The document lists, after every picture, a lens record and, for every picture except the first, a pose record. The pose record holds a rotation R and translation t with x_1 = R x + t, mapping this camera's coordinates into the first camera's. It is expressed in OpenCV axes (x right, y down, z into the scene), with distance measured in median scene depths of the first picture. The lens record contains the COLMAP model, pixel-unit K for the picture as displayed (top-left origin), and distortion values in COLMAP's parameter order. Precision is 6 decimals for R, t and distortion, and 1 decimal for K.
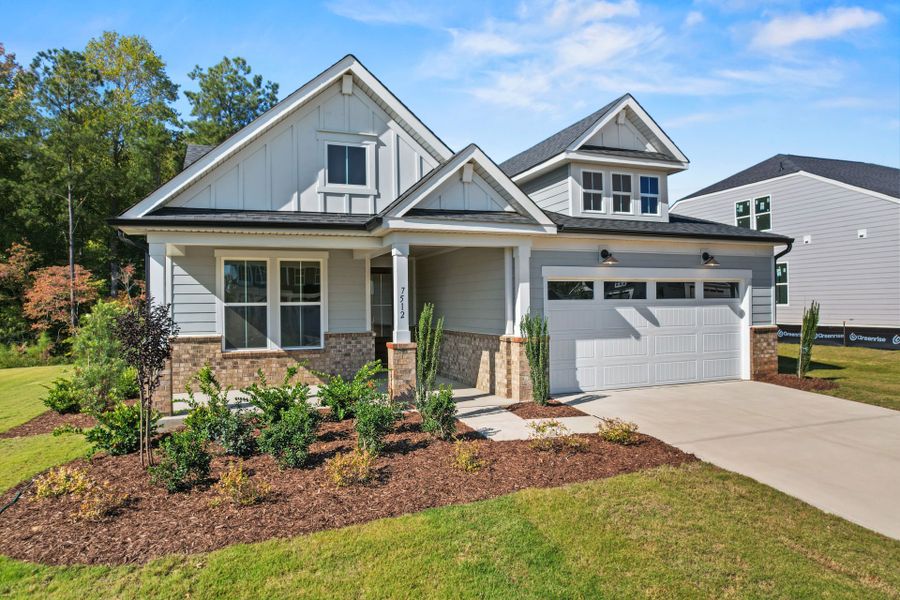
lens RADIAL K [[572.5, 0, 454.0], [0, 572.5, 299.8], [0, 0, 1]] dist [-0.087602, 0.079621]
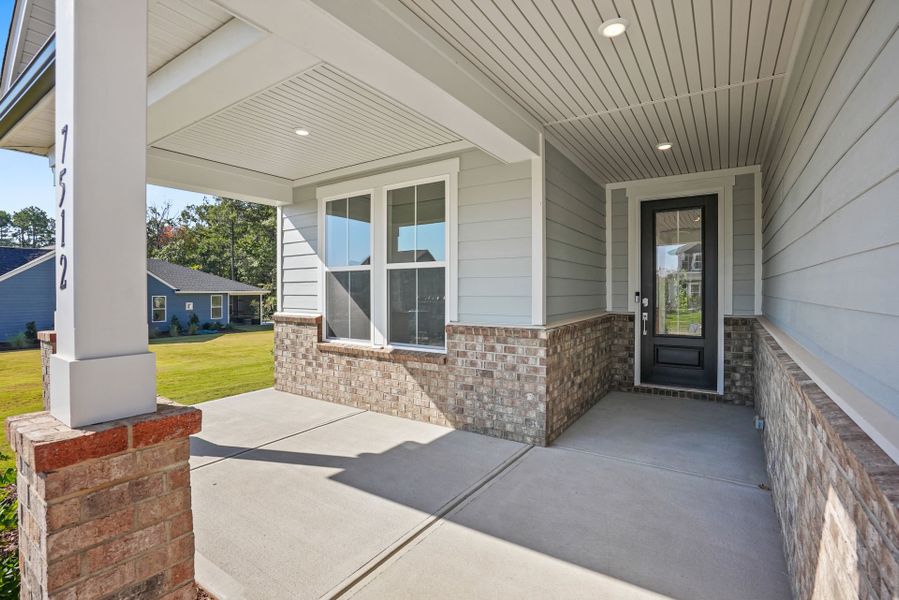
lens RADIAL K [[422.0, 0, 467.8], [0, 422.0, 301.7], [0, 0, 1]] dist [-0.077030, -0.000020]
pose [[0.594804, 0.025630, -0.803462, 0.077748], [-0.014334, 0.999671, 0.021278, 0.032745], [0.803743, -0.001139, 0.594975, 0.820912]]
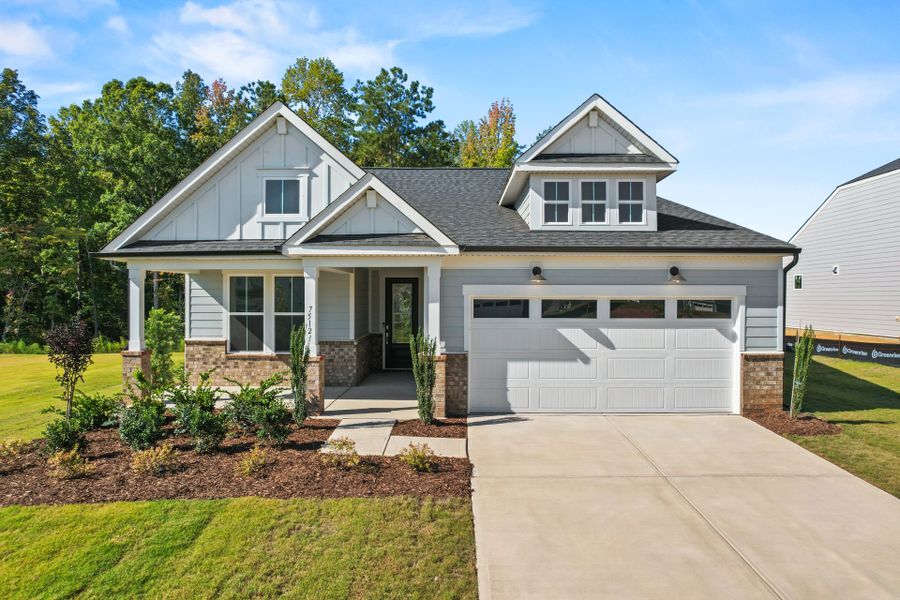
lens RADIAL K [[588.8, 0, 450.0], [0, 588.8, 300.0], [0, 0, 1]] dist [-0.085326, 0.069779]
pose [[0.931920, 0.015368, -0.362337, 0.458862], [-0.010092, 0.999814, 0.016449, -0.044405], [0.362522, -0.011672, 0.931902, 0.025151]]
